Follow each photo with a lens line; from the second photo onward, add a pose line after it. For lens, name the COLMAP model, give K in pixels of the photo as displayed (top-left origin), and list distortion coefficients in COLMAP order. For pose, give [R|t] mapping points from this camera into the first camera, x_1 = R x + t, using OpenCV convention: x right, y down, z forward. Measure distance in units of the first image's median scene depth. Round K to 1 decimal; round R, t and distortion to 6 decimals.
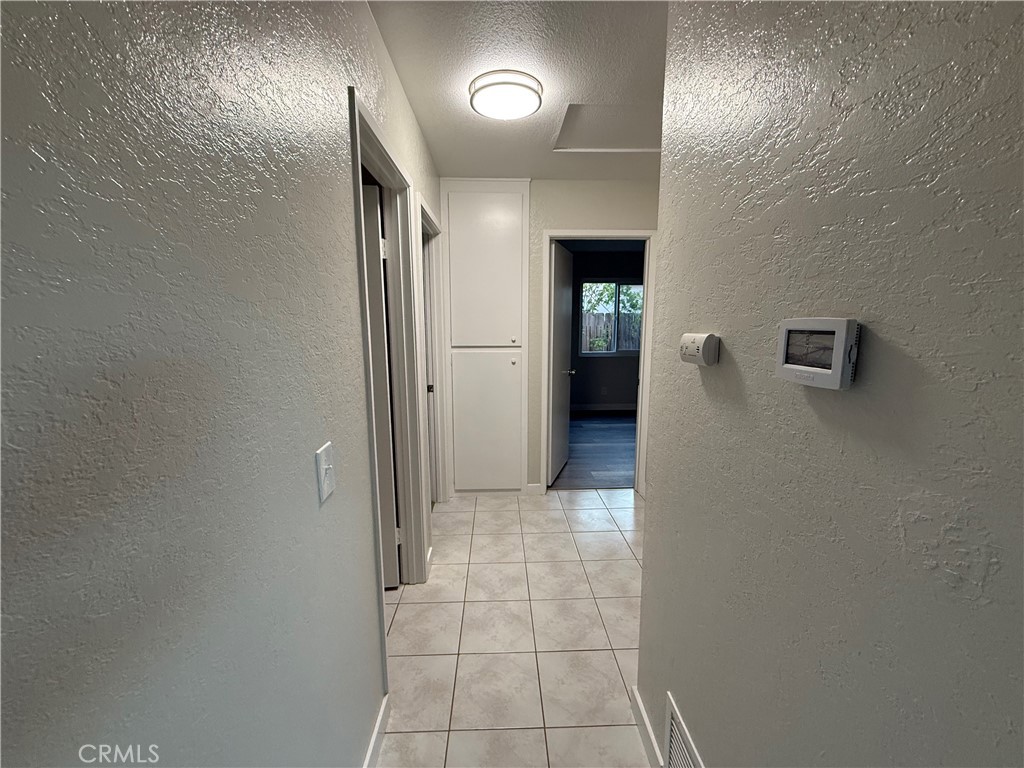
lens RADIAL K [[409.2, 0, 509.7], [0, 409.2, 384.1], [0, 0, 1]] dist [0.000647, -0.000125]
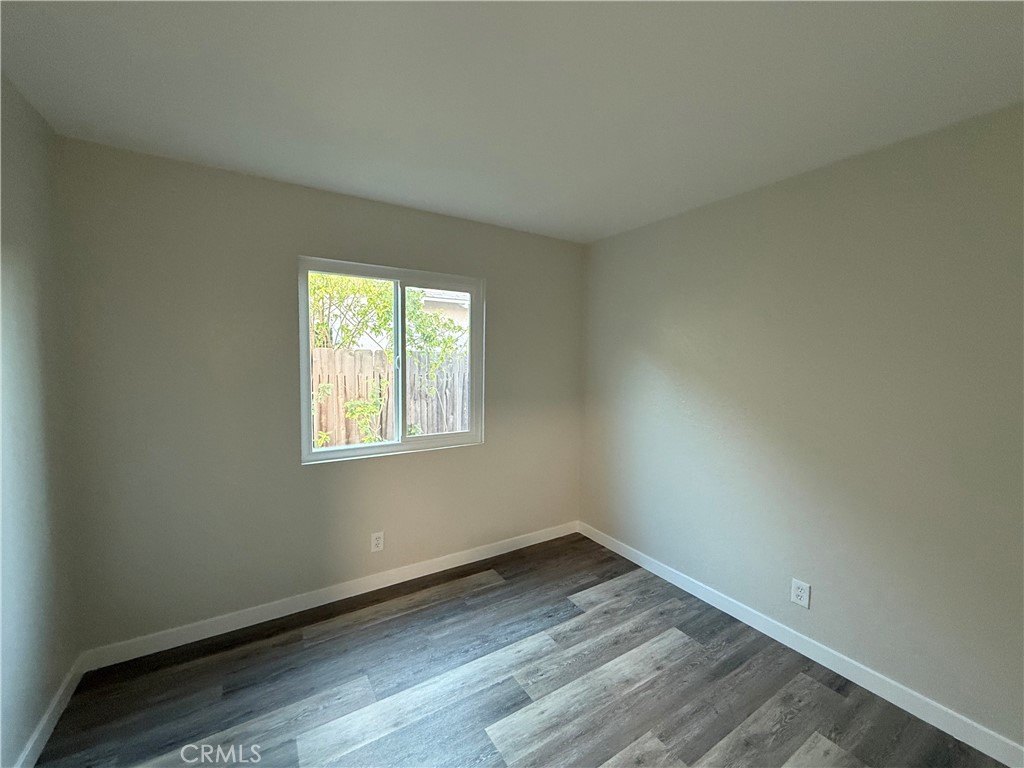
lens RADIAL K [[409.2, 0, 509.7], [0, 409.2, 384.1], [0, 0, 1]] dist [0.000647, -0.000125]
pose [[0.860489, -0.021599, 0.509010, 0.118402], [0.063431, 0.995869, -0.064973, -0.088154], [-0.505504, 0.088196, 0.858305, 0.481459]]
